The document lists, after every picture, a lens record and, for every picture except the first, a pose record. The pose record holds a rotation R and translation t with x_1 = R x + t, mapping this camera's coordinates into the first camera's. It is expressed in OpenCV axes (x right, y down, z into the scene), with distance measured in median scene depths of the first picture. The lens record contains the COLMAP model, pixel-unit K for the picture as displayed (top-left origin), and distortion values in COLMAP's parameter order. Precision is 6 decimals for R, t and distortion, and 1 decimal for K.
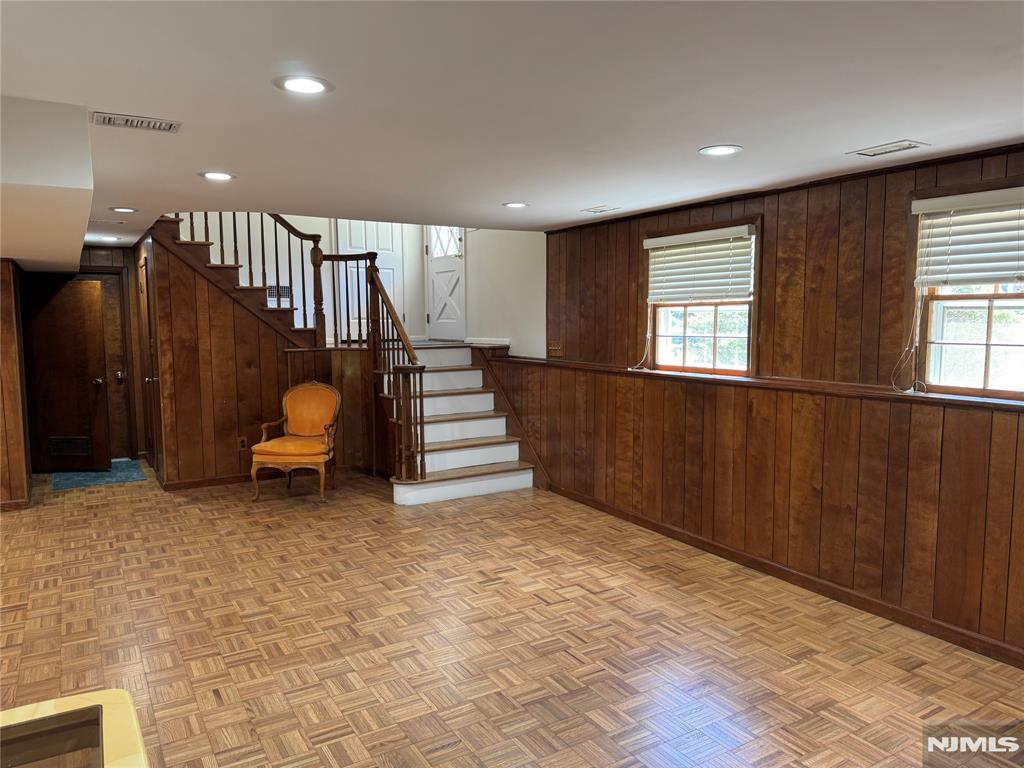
lens RADIAL K [[725.9, 0, 516.3], [0, 725.9, 388.0], [0, 0, 1]] dist [0.122217, -0.212255]
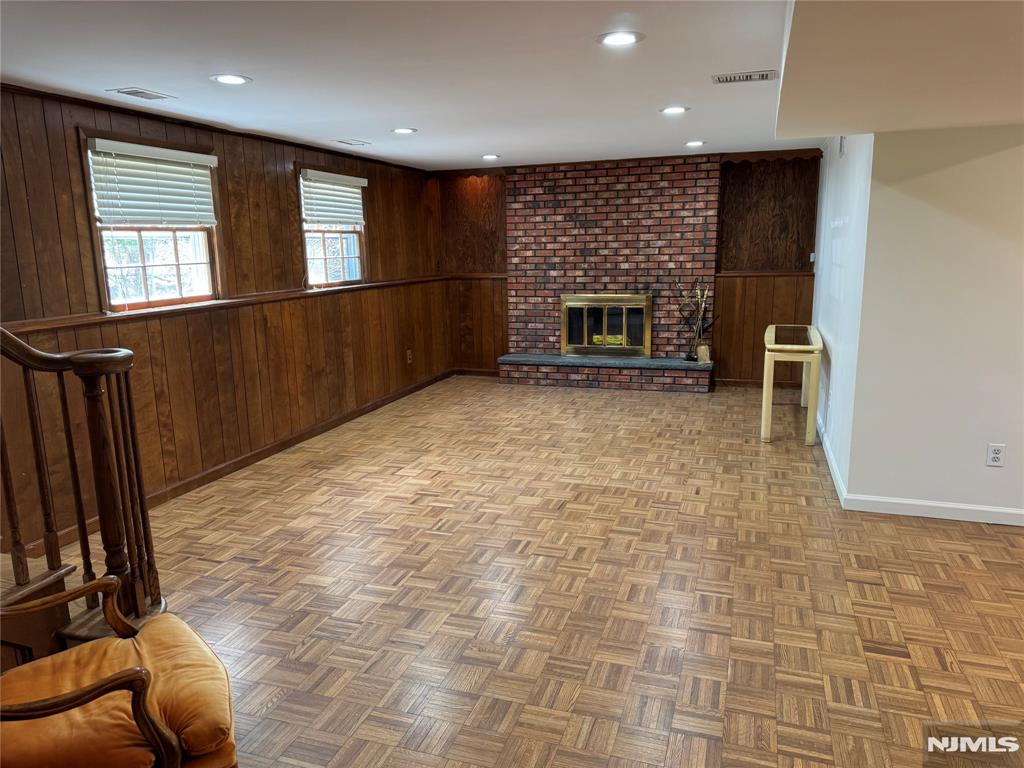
lens RADIAL K [[725.9, 0, 516.3], [0, 725.9, 388.0], [0, 0, 1]] dist [0.122217, -0.212255]
pose [[-0.655984, -0.132511, 0.743052, -0.852191], [0.094389, 0.962337, 0.254946, -0.134032], [-0.748849, 0.237377, -0.618770, 1.474844]]
